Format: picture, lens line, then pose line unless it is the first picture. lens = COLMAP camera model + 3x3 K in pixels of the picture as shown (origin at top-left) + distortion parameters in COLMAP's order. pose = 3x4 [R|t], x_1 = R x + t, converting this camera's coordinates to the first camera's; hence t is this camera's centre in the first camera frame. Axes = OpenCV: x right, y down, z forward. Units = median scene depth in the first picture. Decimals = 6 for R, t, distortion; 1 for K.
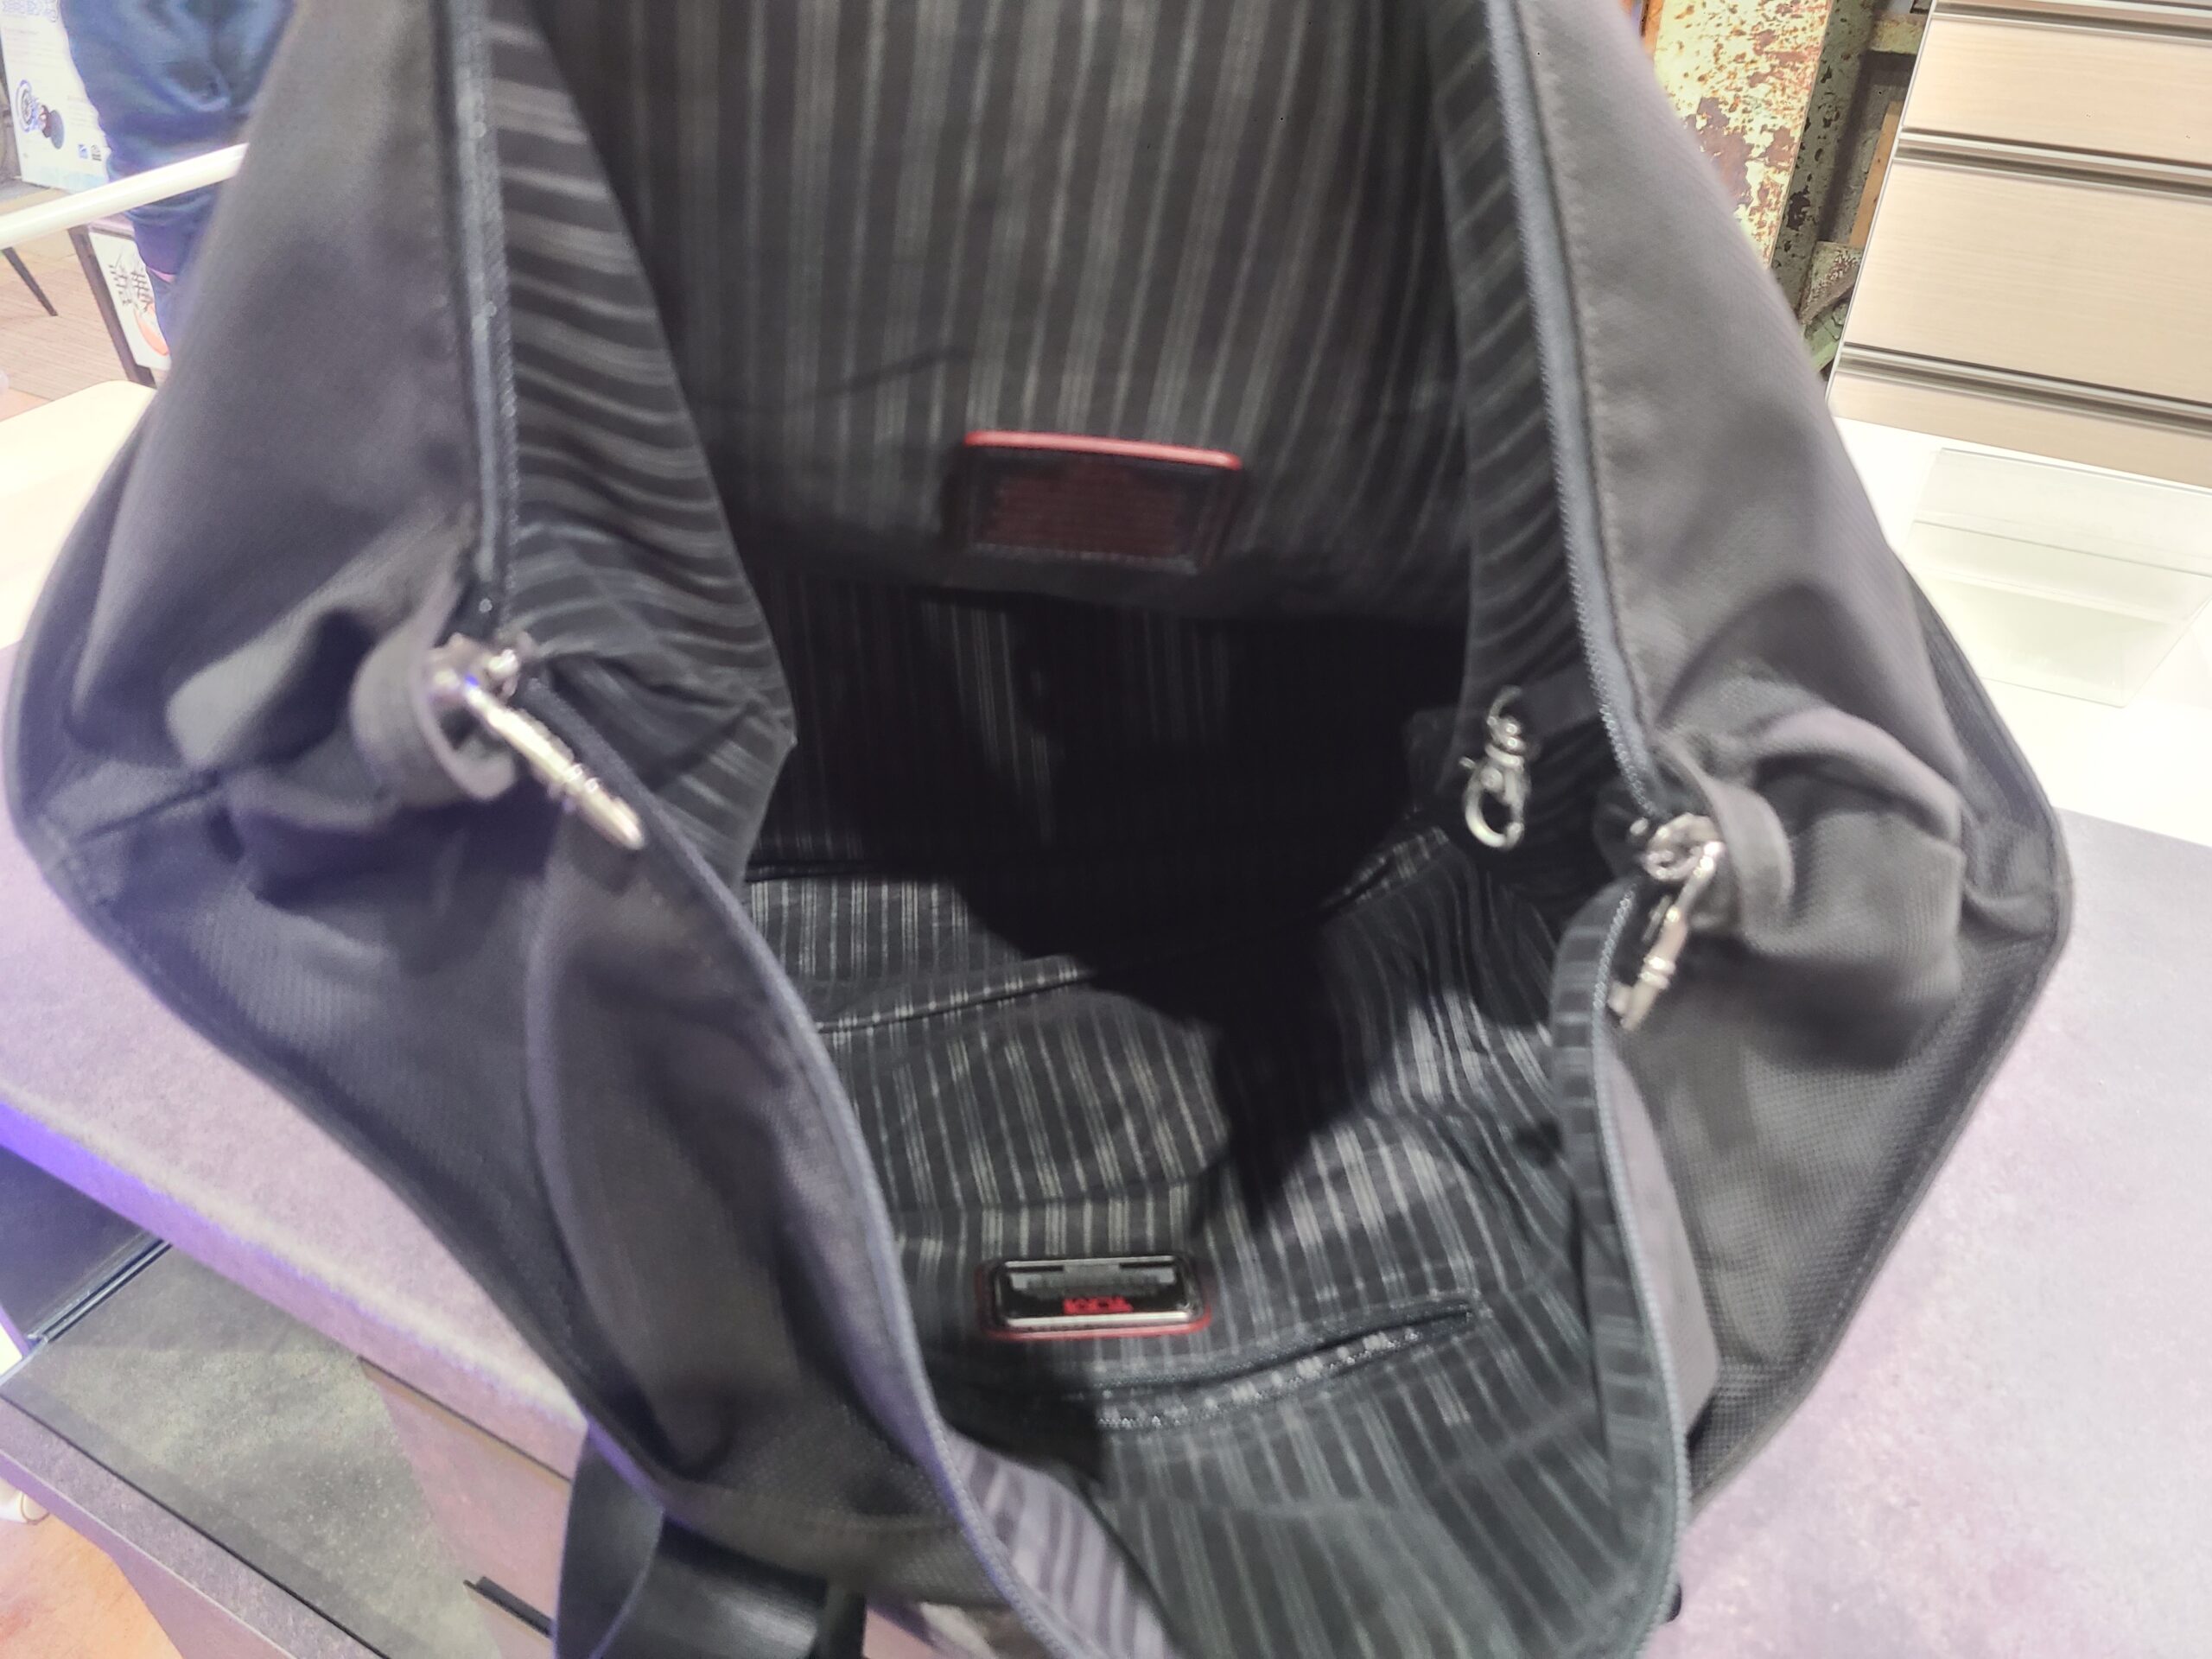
lens RADIAL K [[1658.8, 0, 1106.0], [0, 1658.8, 829.5], [0, 0, 1]] dist [0.082564, -0.078888]
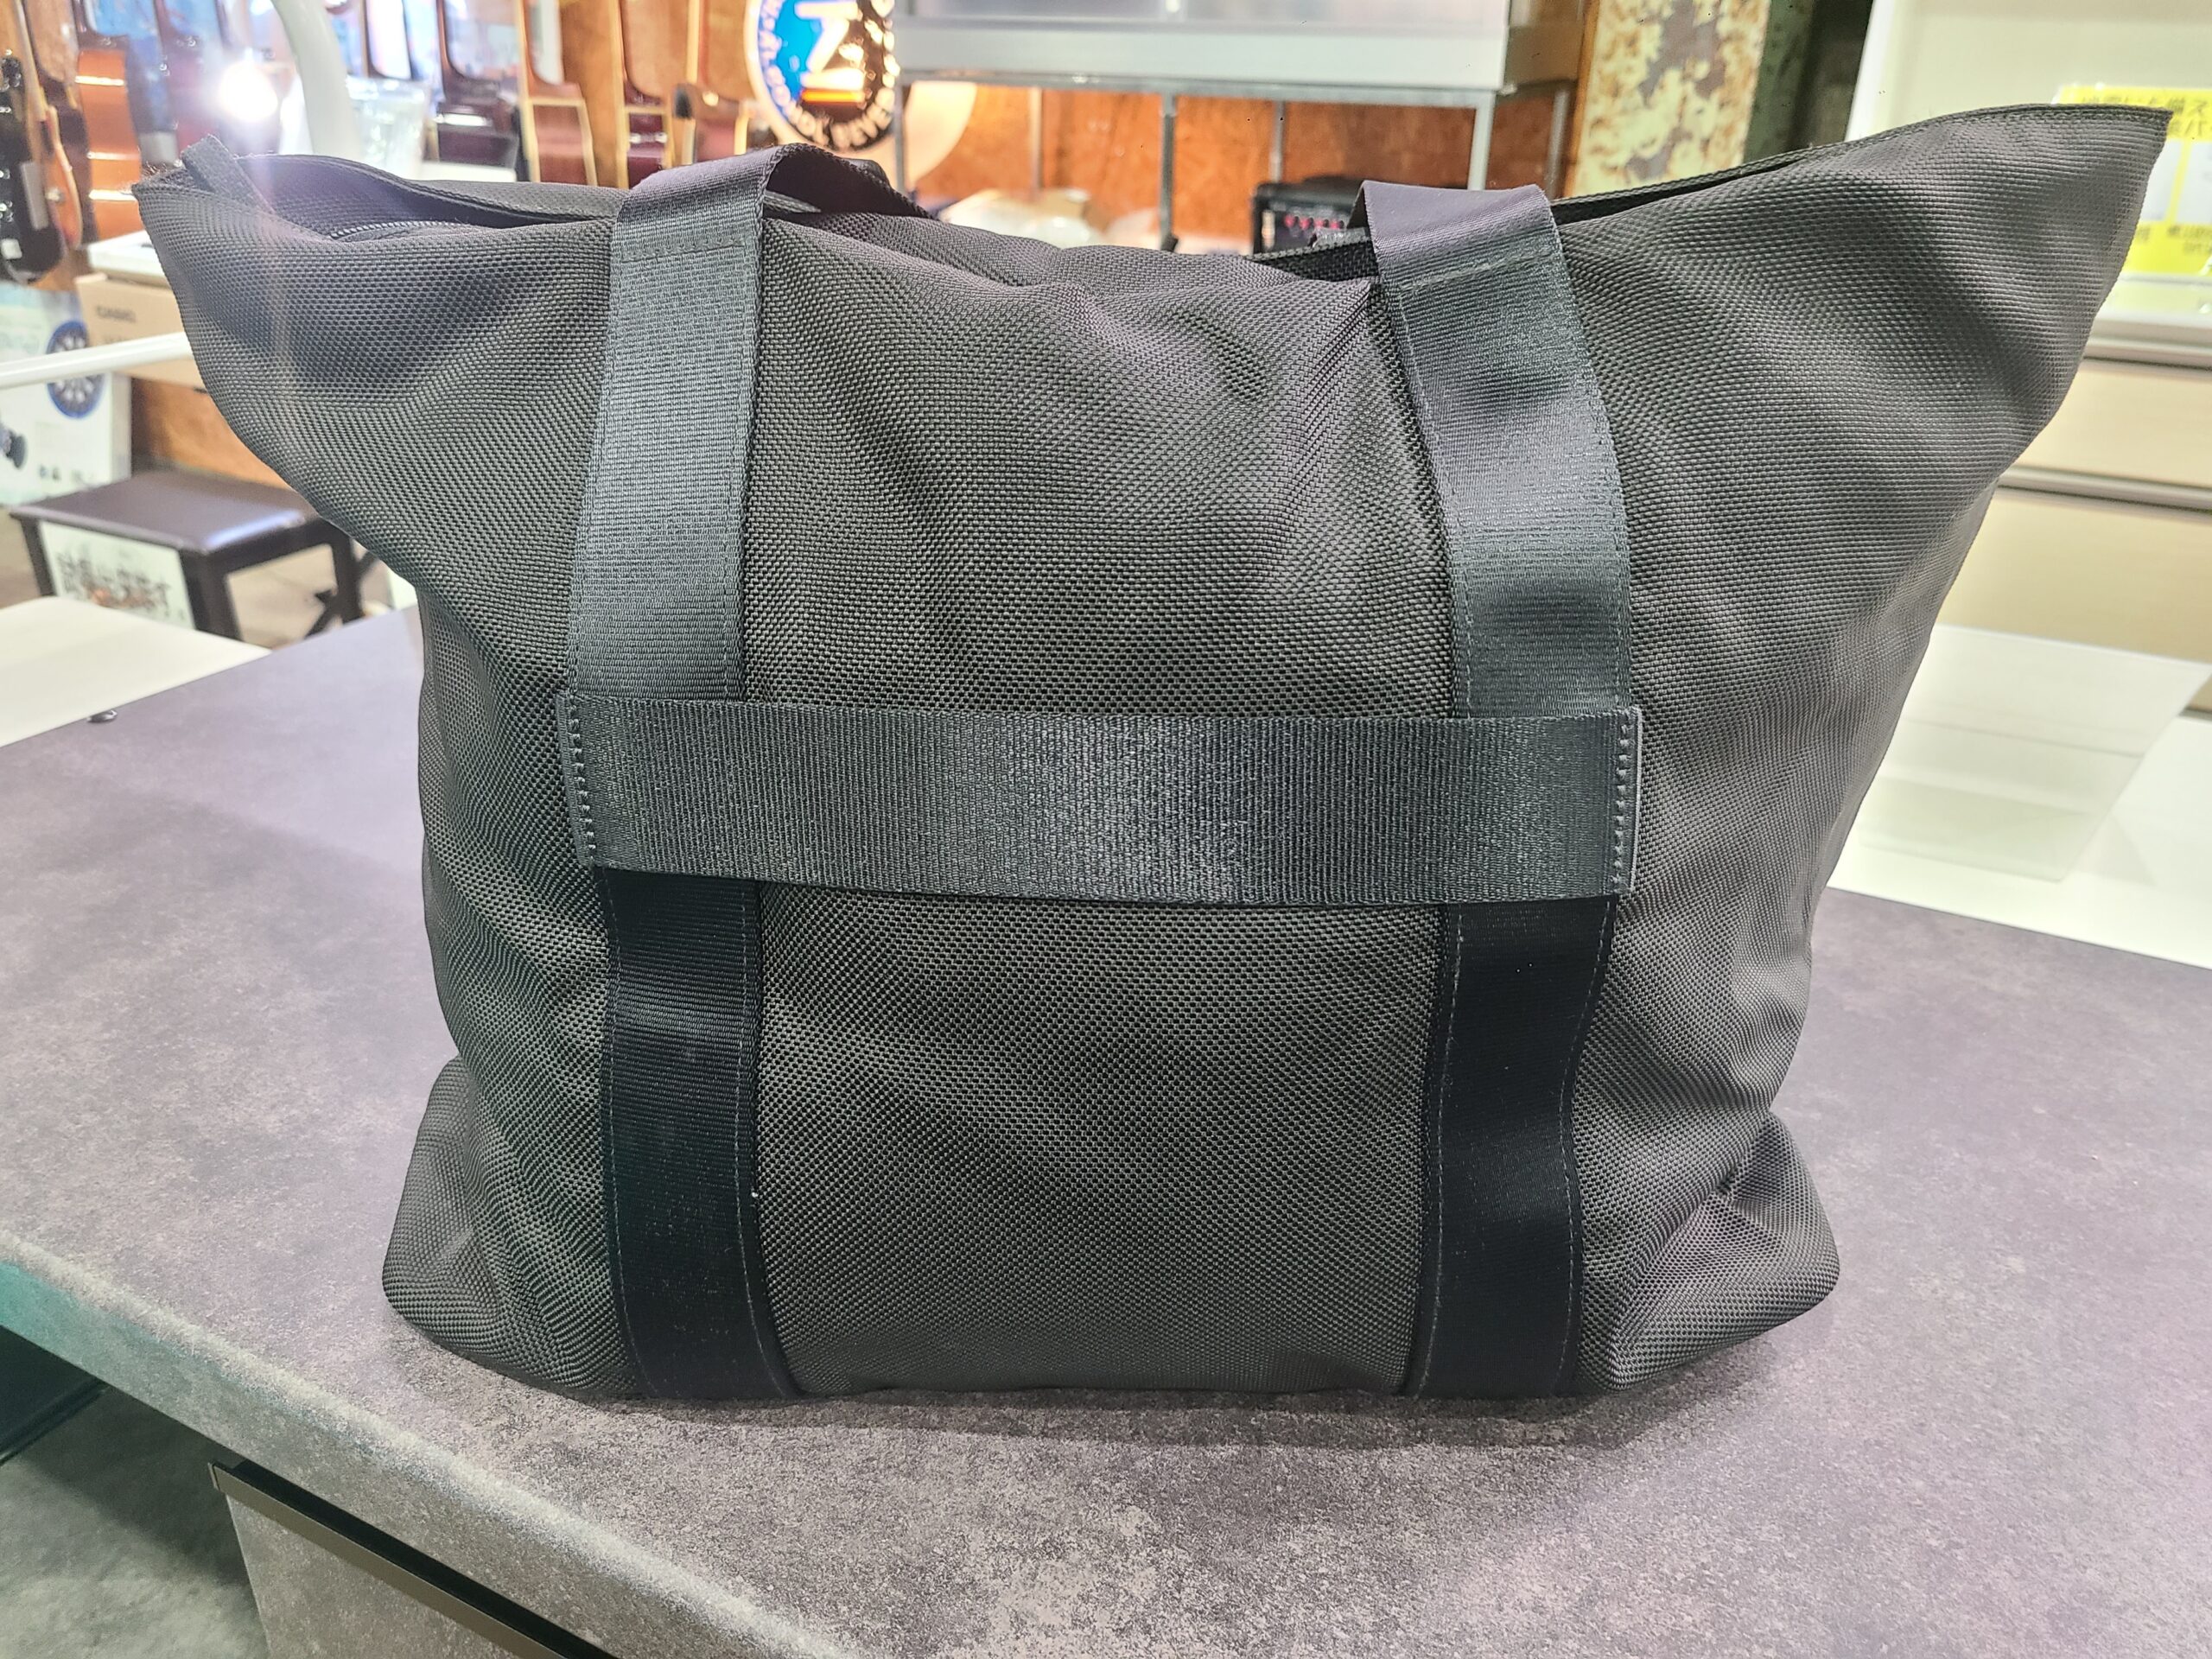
lens RADIAL K [[1683.6, 0, 1090.2], [0, 1683.6, 844.6], [0, 0, 1]] dist [0.042316, -0.045770]
pose [[0.999184, 0.014576, 0.037658, -0.021161], [-0.006824, 0.980114, -0.198320, 0.181824], [-0.039800, 0.197901, 0.979414, 0.045863]]
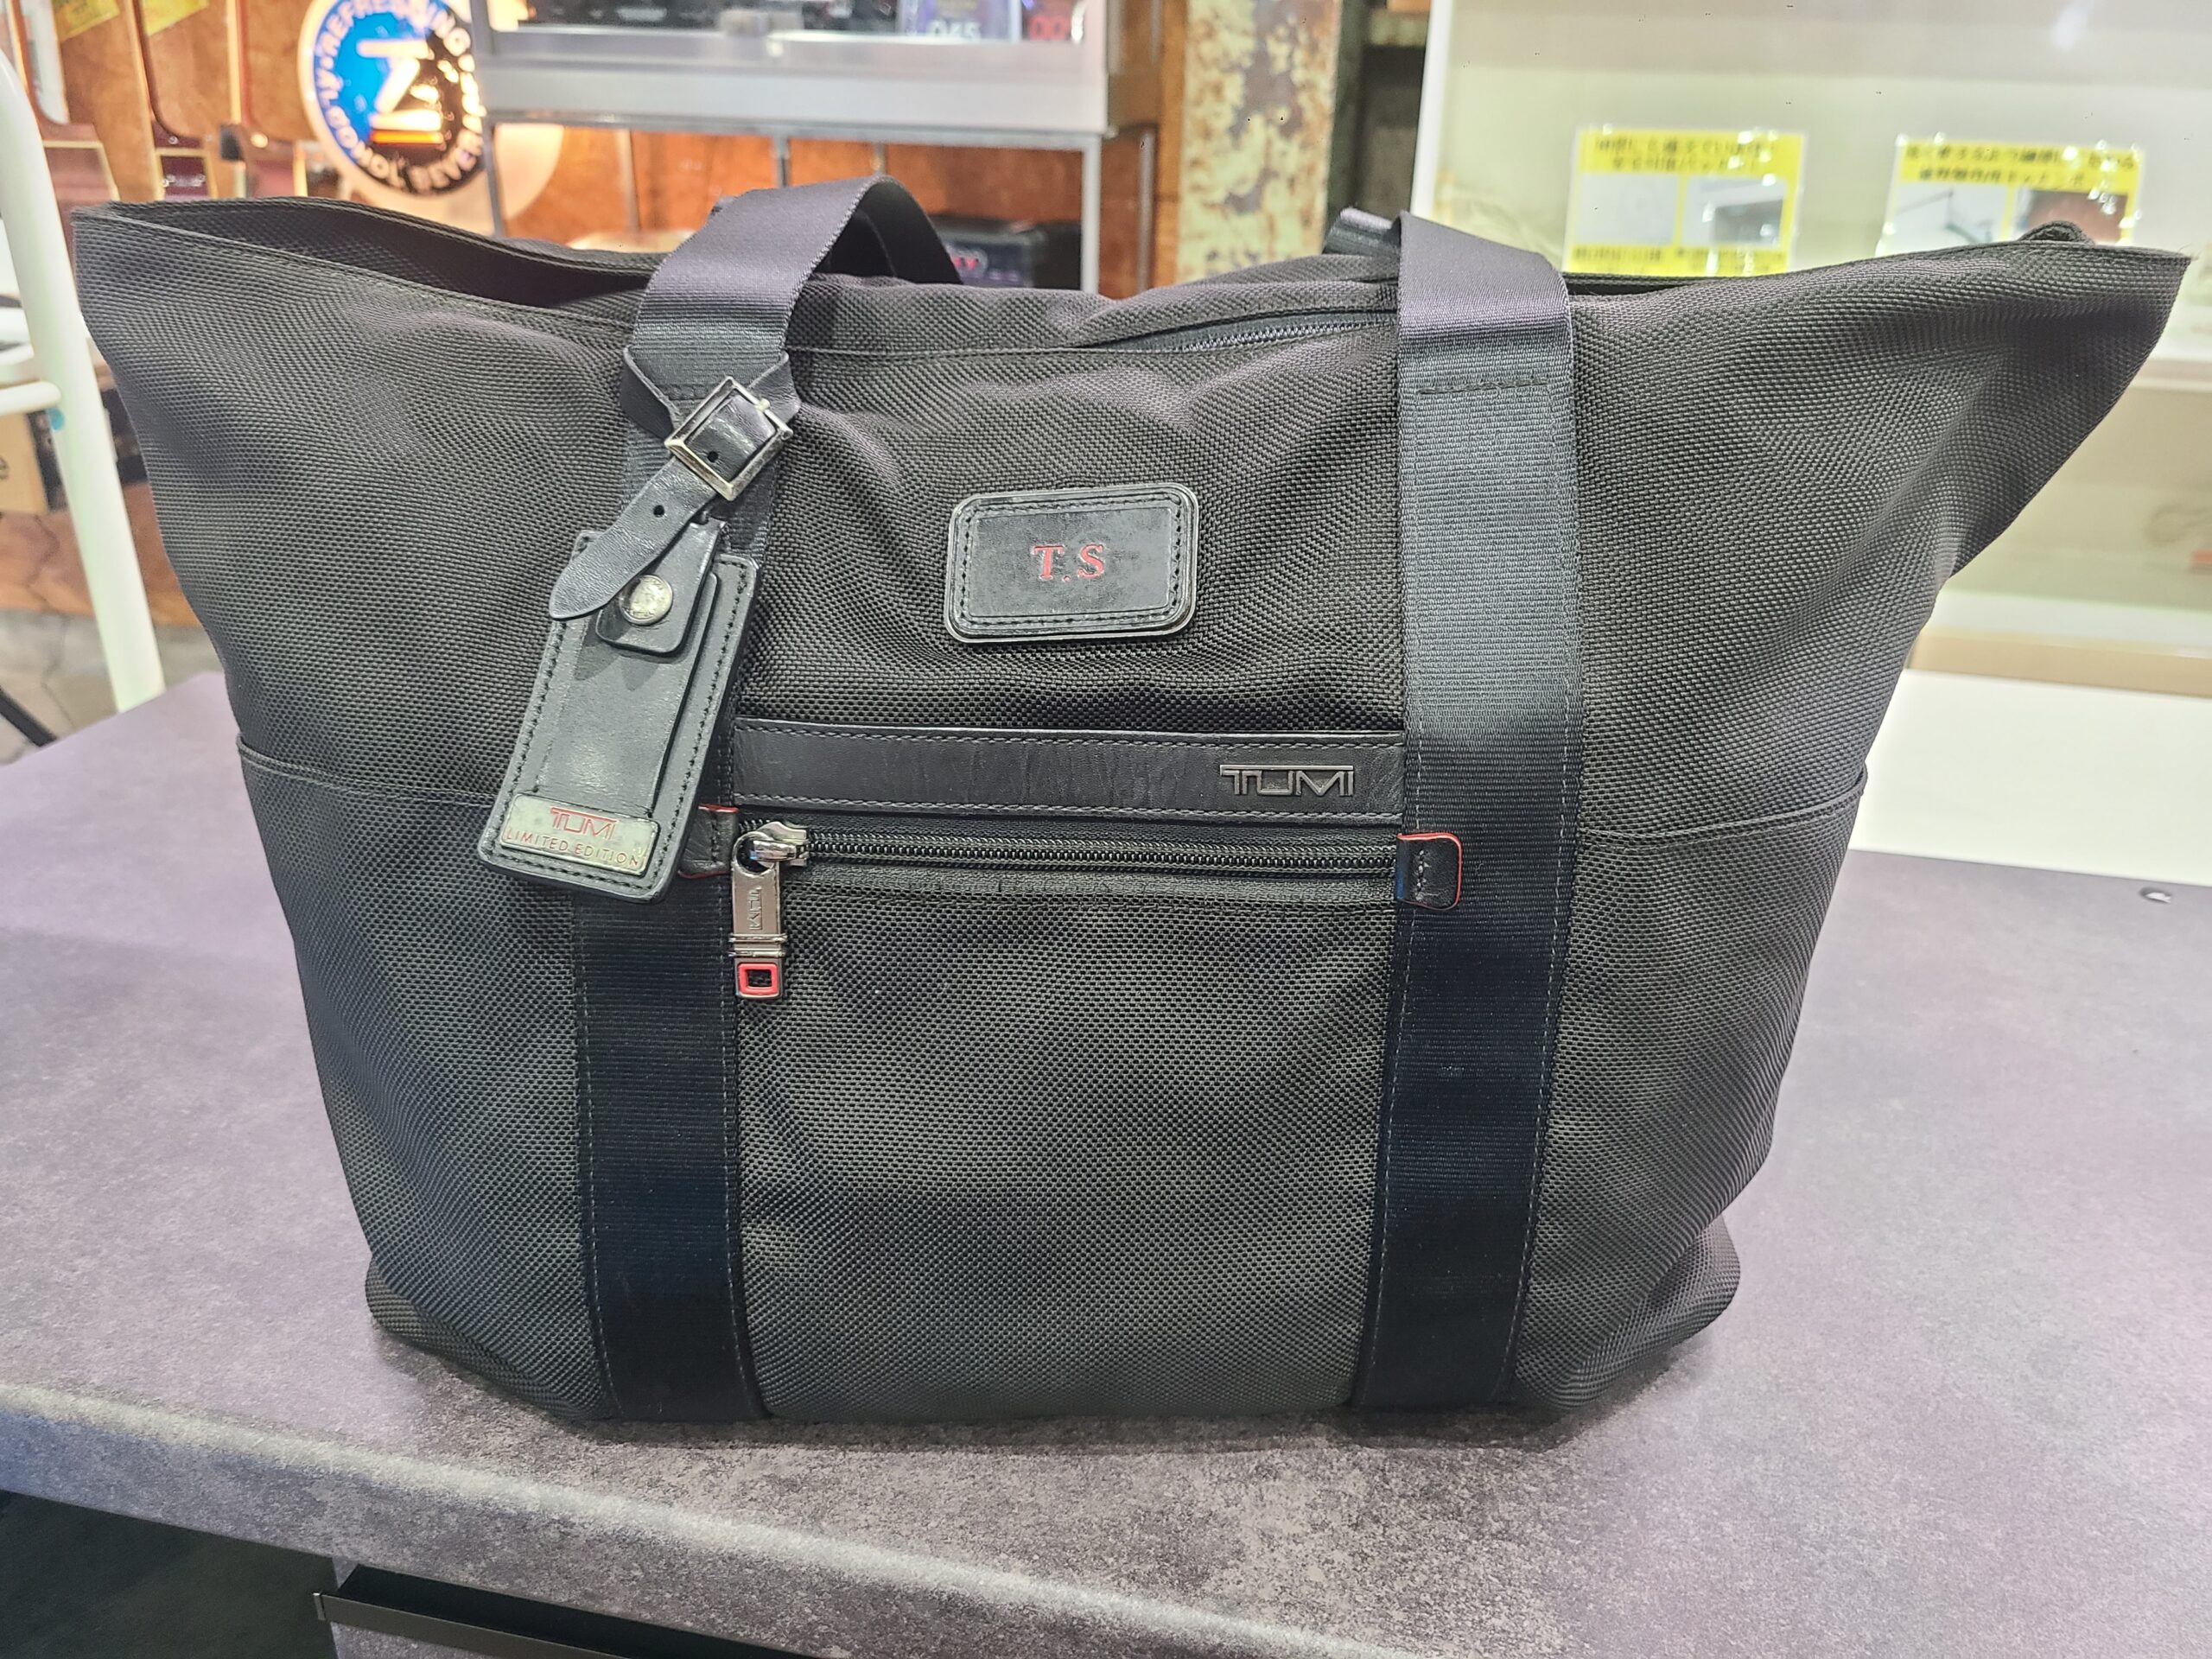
lens RADIAL K [[1683.1, 0, 1106.0], [0, 1683.1, 829.5], [0, 0, 1]] dist [0.037817, -0.035780]
pose [[0.953926, -0.091006, 0.285907, -0.294866], [0.153001, 0.967233, -0.202611, 0.189930], [-0.258100, 0.237020, 0.936593, 0.008435]]
